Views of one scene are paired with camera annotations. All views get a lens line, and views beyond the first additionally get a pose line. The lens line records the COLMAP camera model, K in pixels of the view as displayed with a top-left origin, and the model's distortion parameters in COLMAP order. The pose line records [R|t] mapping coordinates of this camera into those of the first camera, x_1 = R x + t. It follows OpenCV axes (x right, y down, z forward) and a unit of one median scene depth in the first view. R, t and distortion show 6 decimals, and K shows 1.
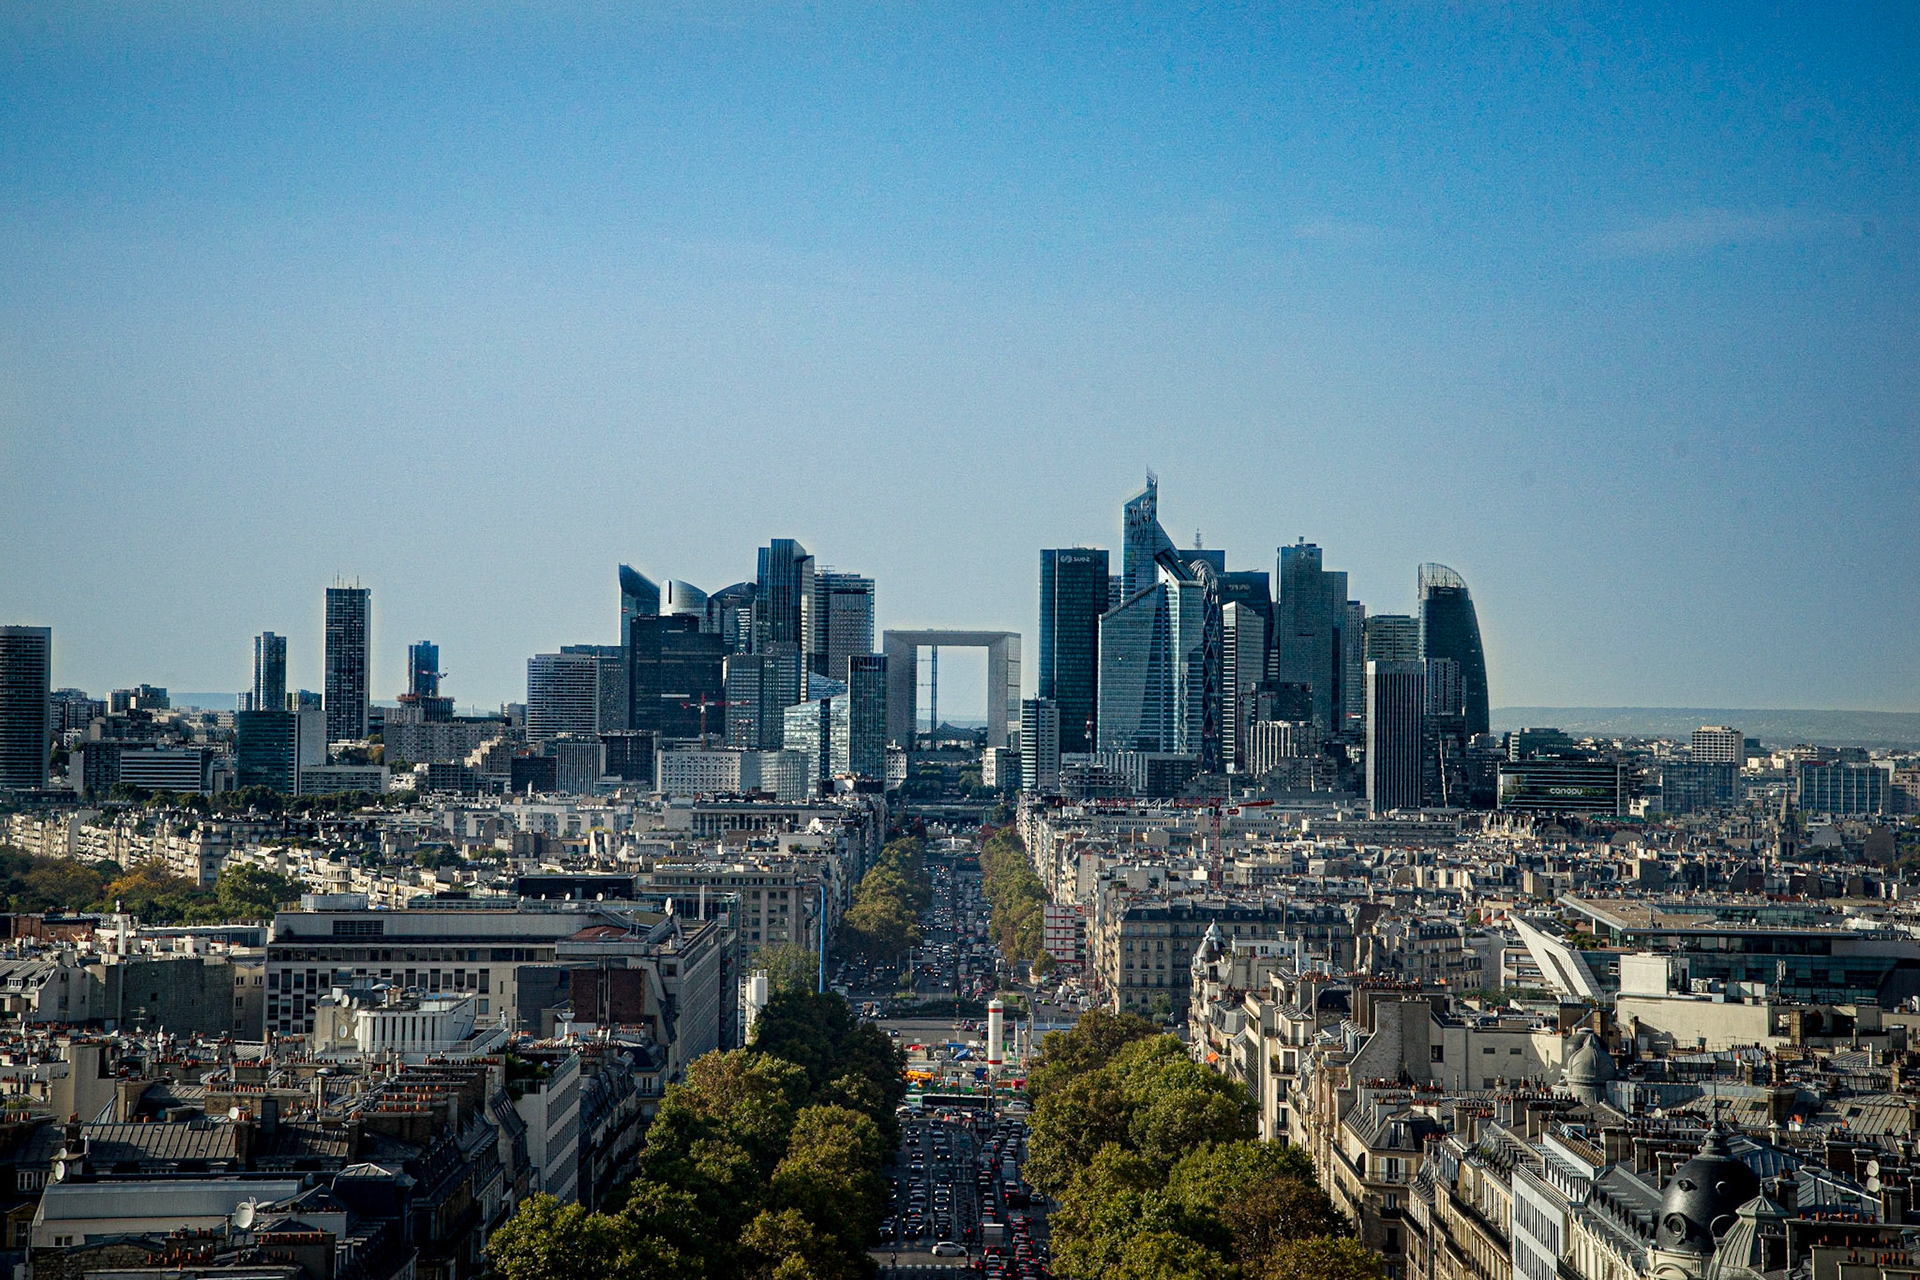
lens RADIAL K [[1906.1, 0, 959.8], [0, 1906.1, 609.6], [0, 0, 1]] dist [-0.138833, 0.086304]
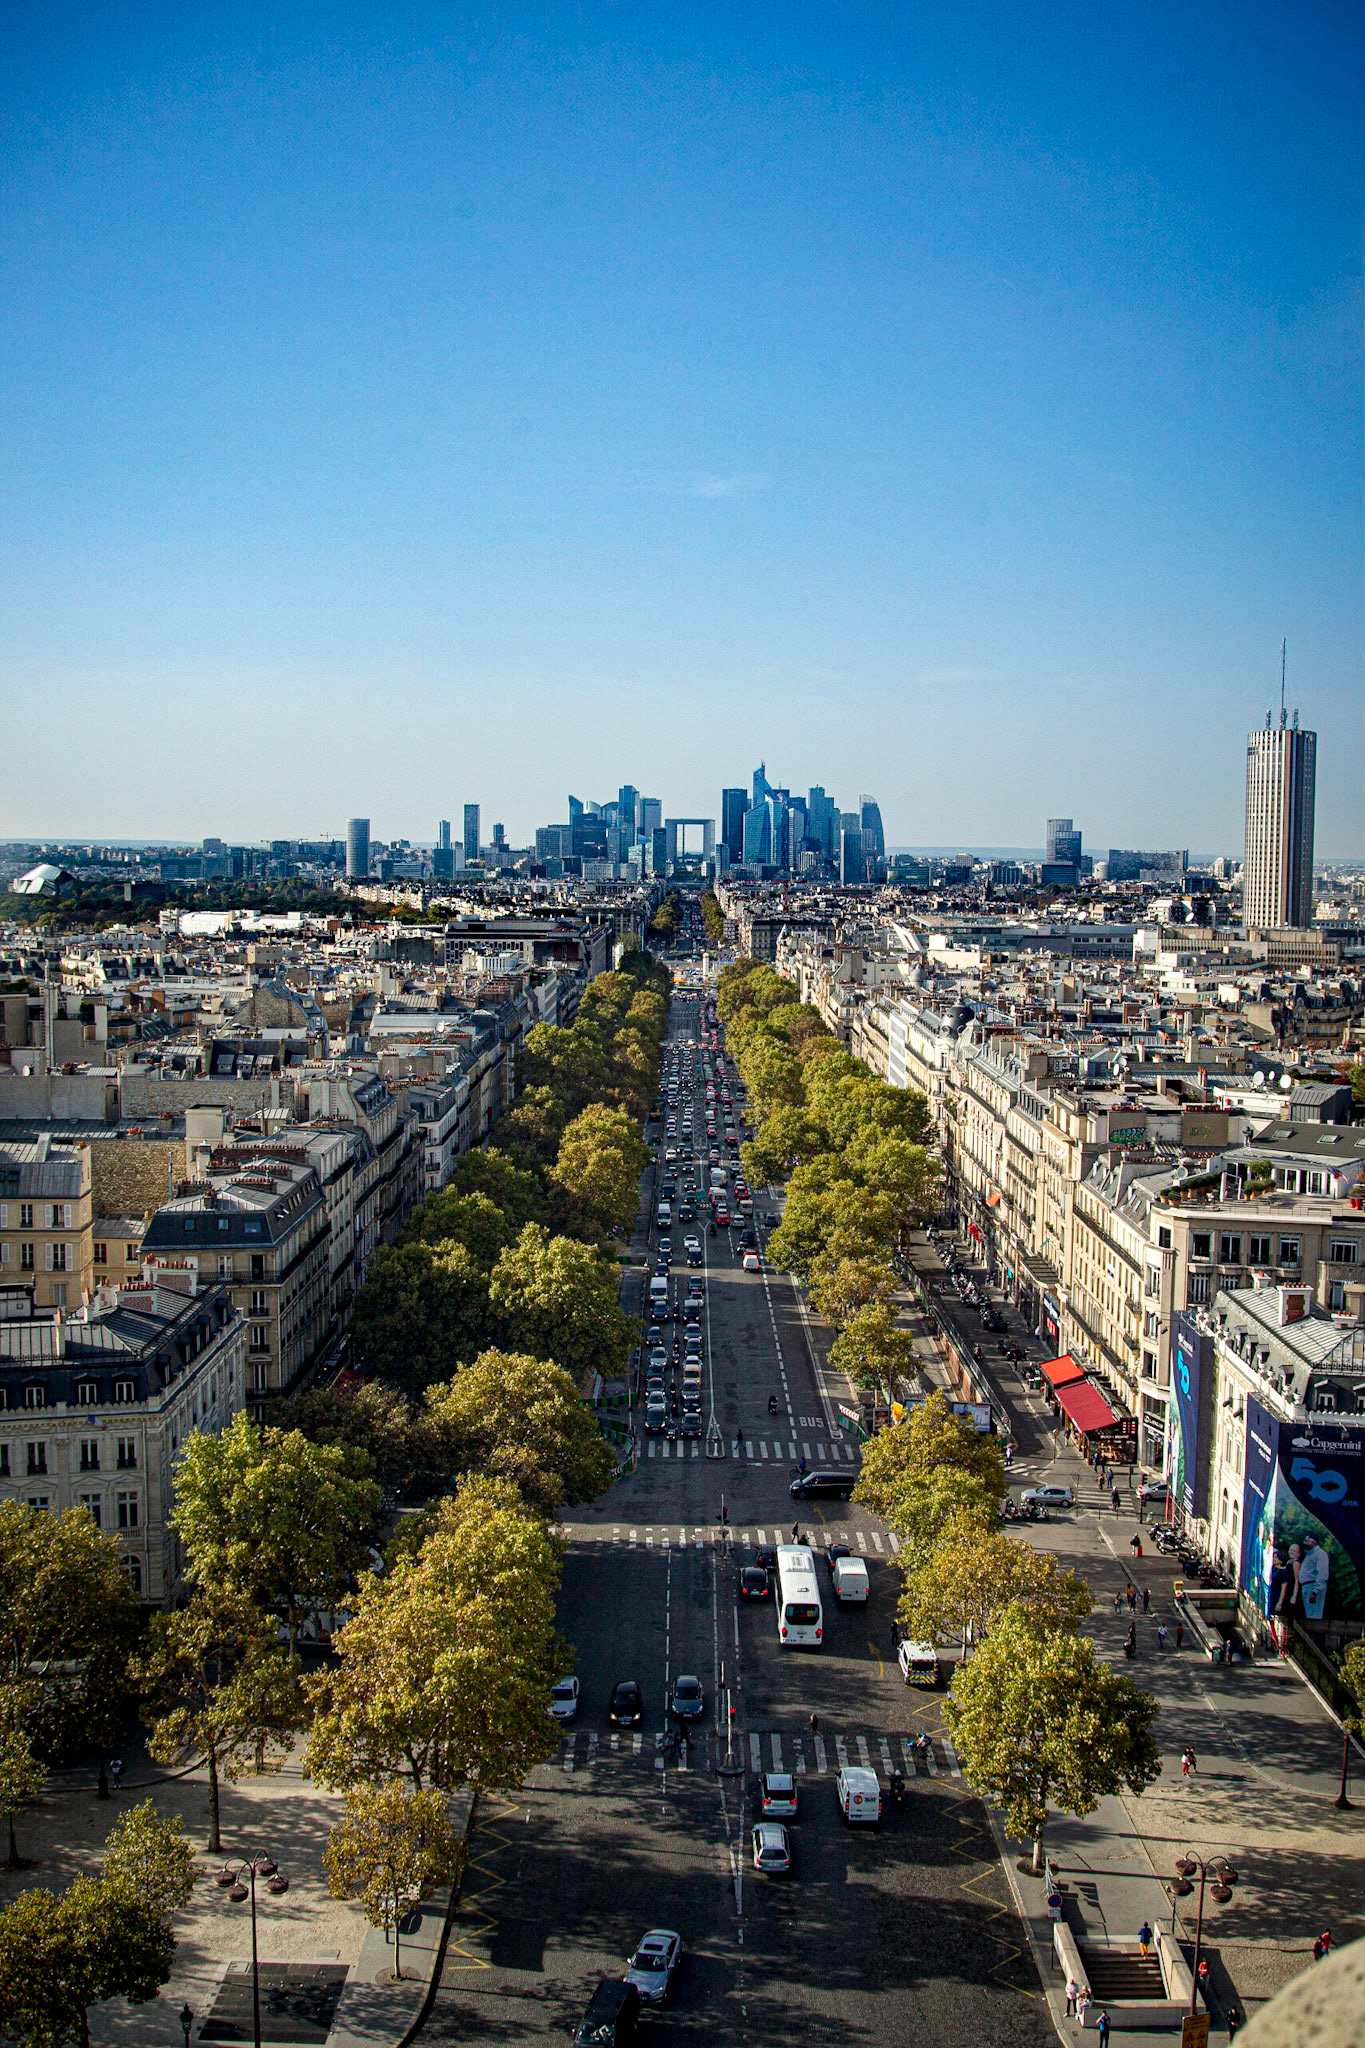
lens RADIAL K [[2033.2, 0, 682.5], [0, 2033.2, 1024.0], [0, 0, 1]] dist [-0.138833, 0.086304]
pose [[0.999994, -0.001495, -0.003010, -0.006639], [0.001823, 0.993692, 0.112125, -0.023852], [0.002823, -0.112130, 0.993690, -1.989914]]
